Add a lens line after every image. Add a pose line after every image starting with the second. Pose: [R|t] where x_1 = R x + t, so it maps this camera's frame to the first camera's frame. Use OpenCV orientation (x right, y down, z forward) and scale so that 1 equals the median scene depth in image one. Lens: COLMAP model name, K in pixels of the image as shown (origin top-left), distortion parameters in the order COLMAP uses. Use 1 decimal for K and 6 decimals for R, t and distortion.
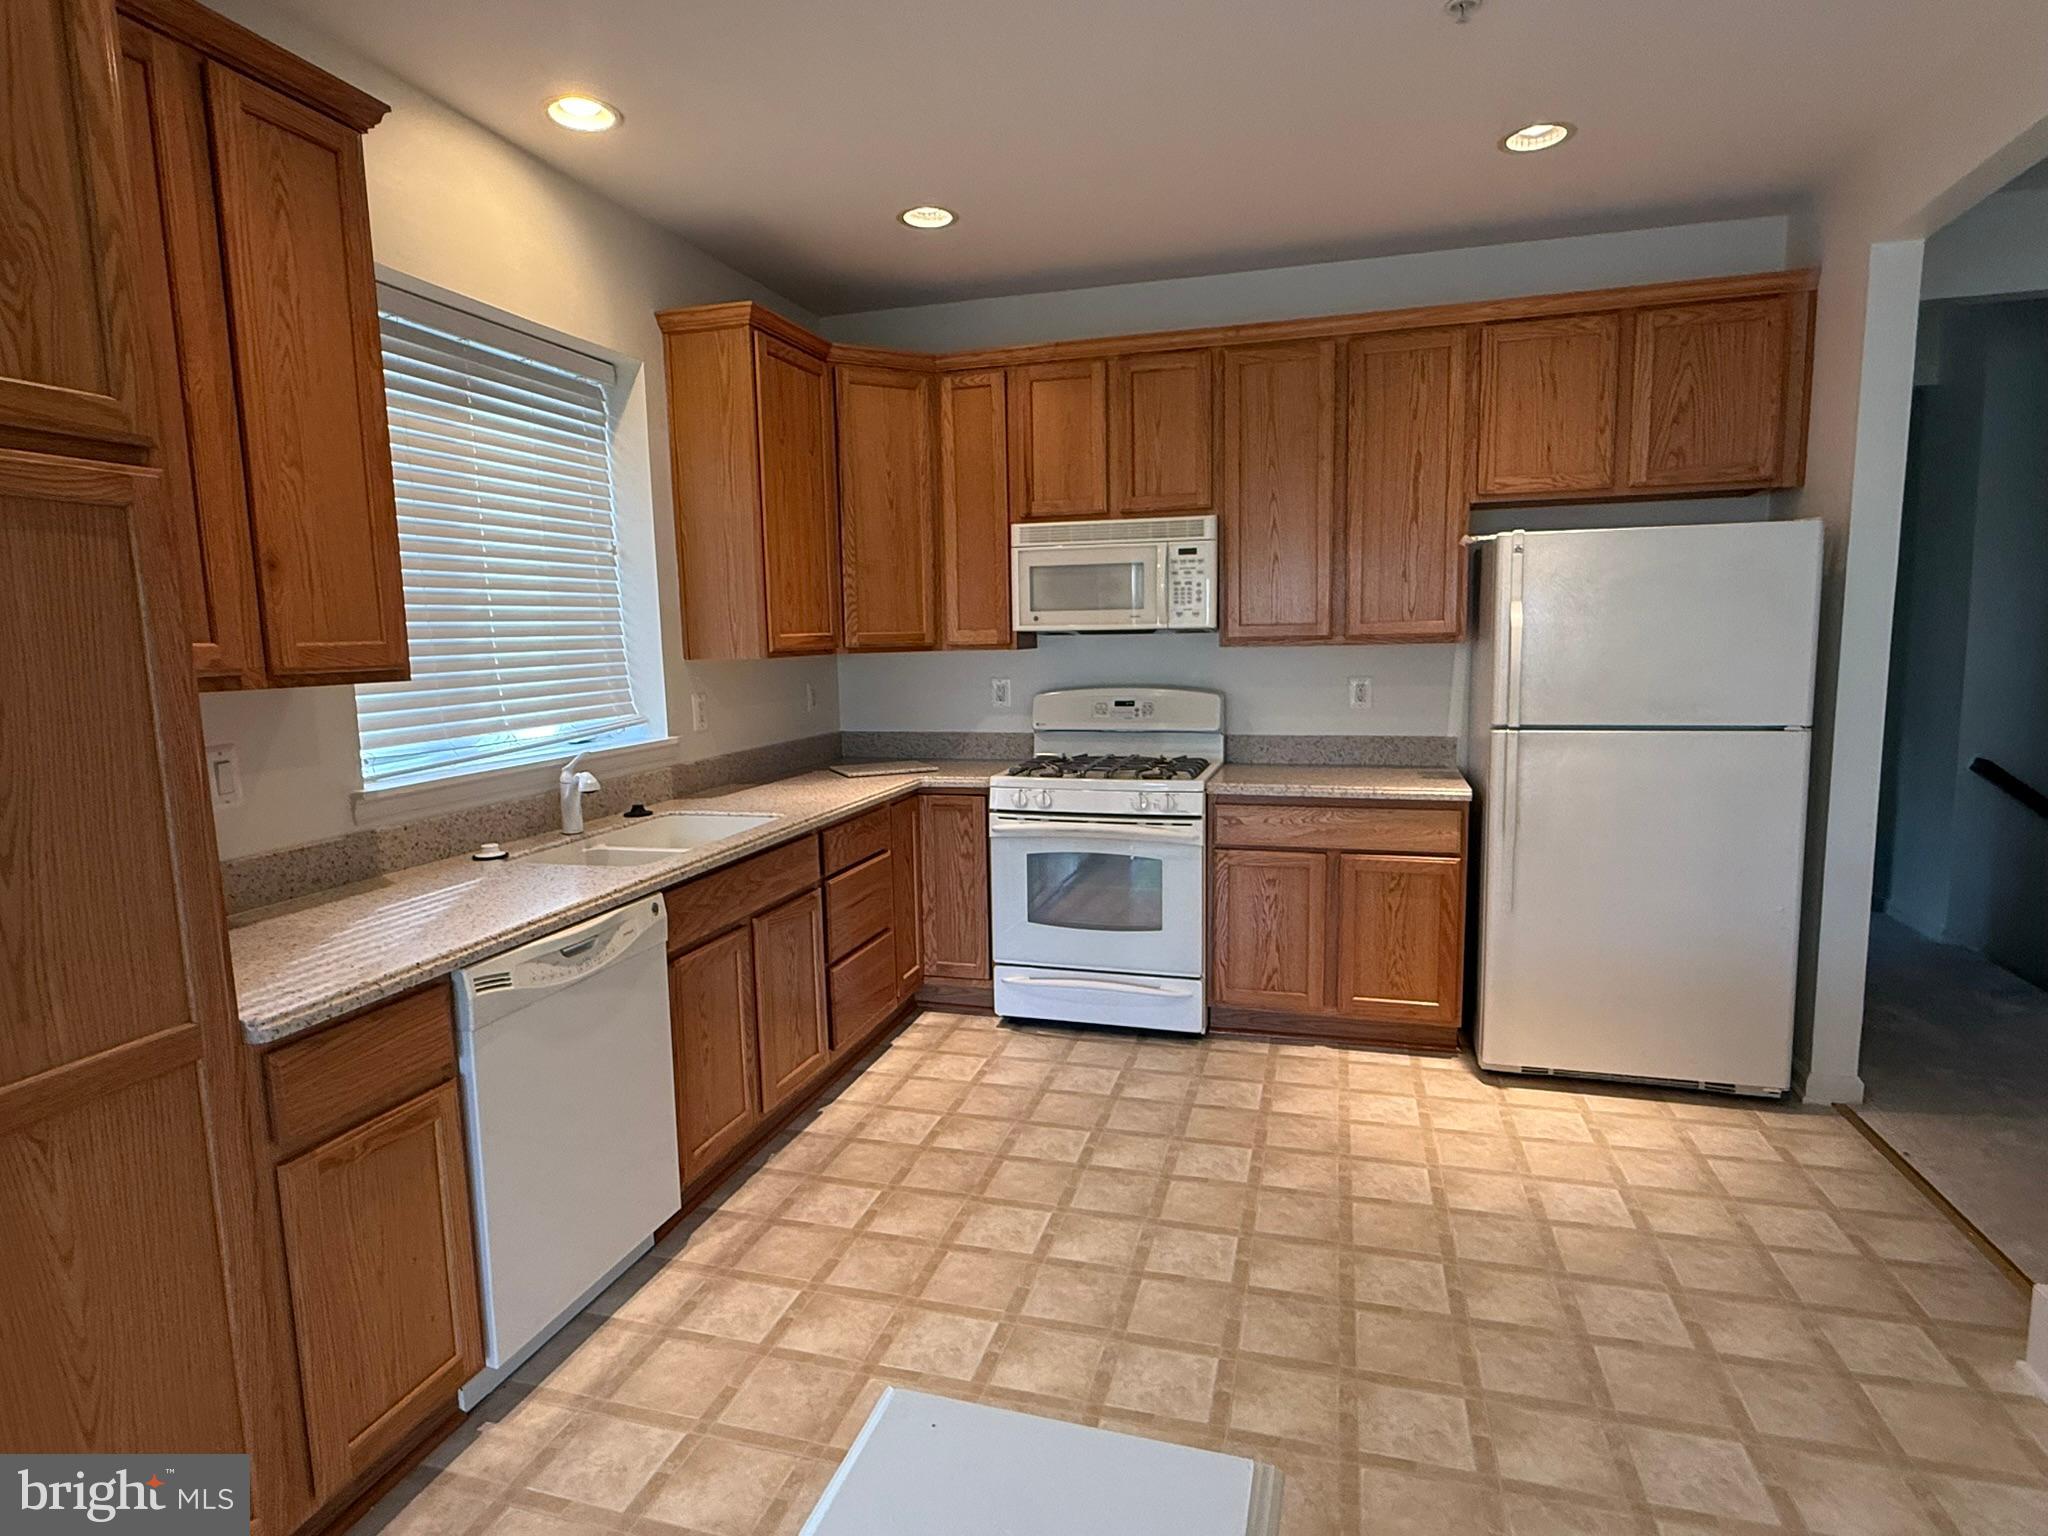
lens RADIAL K [[1120.0, 0, 1017.3], [0, 1120.0, 770.2], [0, 0, 1]] dist [-0.010055, 0.007426]
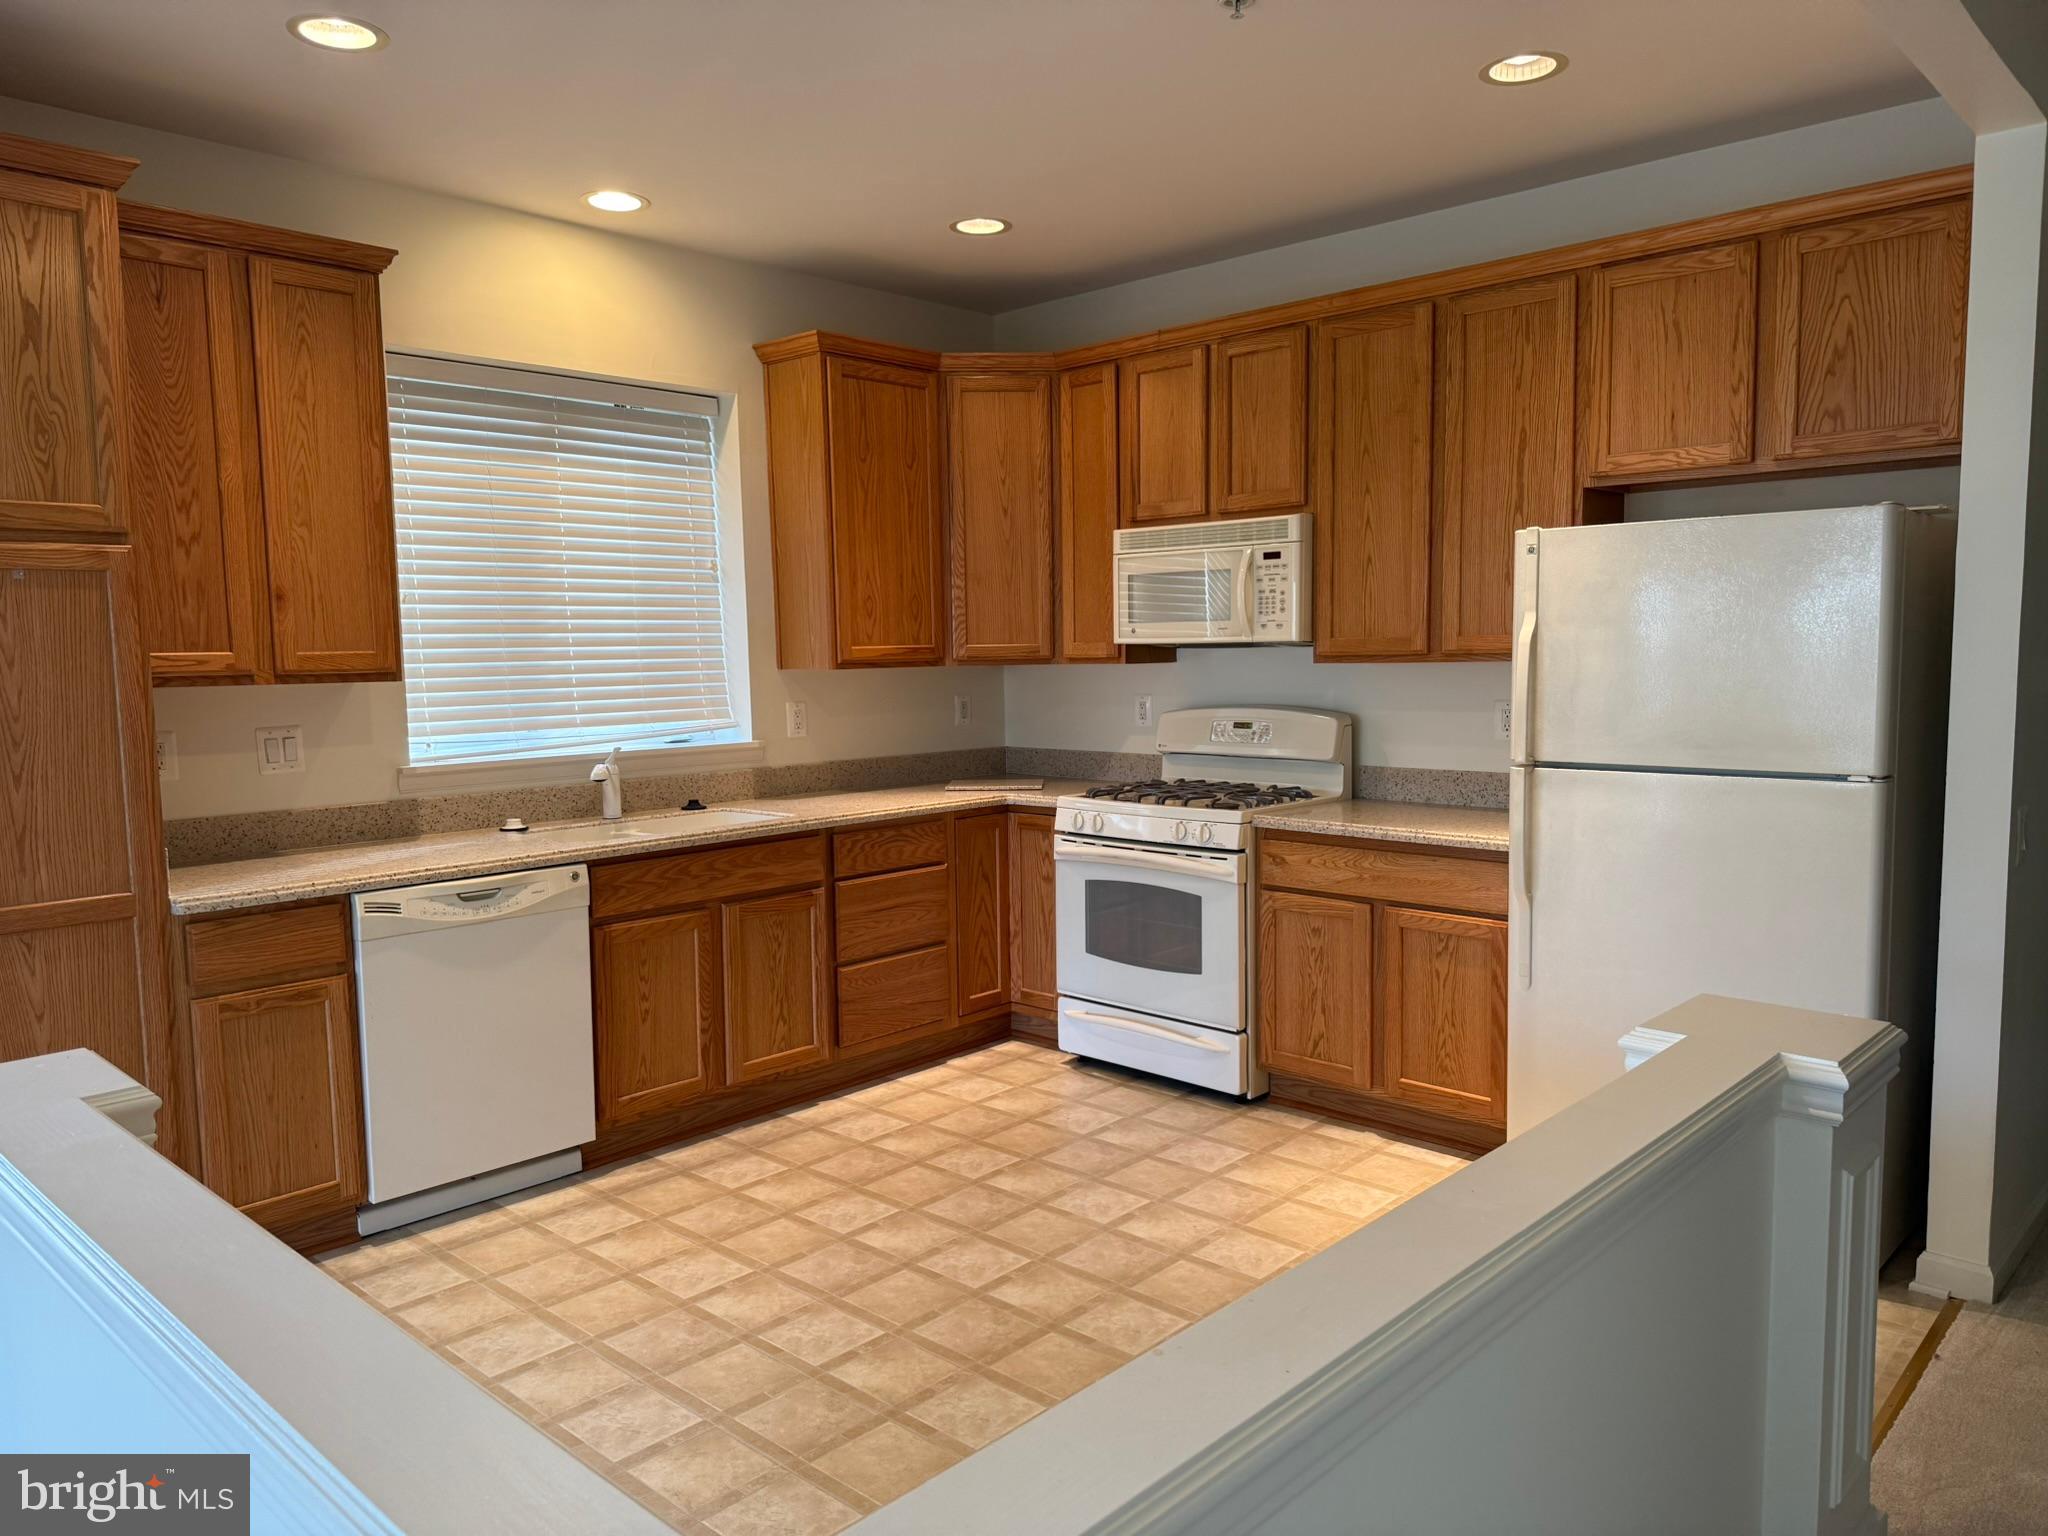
lens RADIAL K [[1438.3, 0, 1017.2], [0, 1438.3, 779.7], [0, 0, 1]] dist [0.049855, -0.067277]
pose [[0.892591, 0.048400, -0.448262, 0.561925], [-0.058097, 0.998280, -0.007897, 0.003887], [0.447109, 0.033092, 0.893867, -0.121664]]
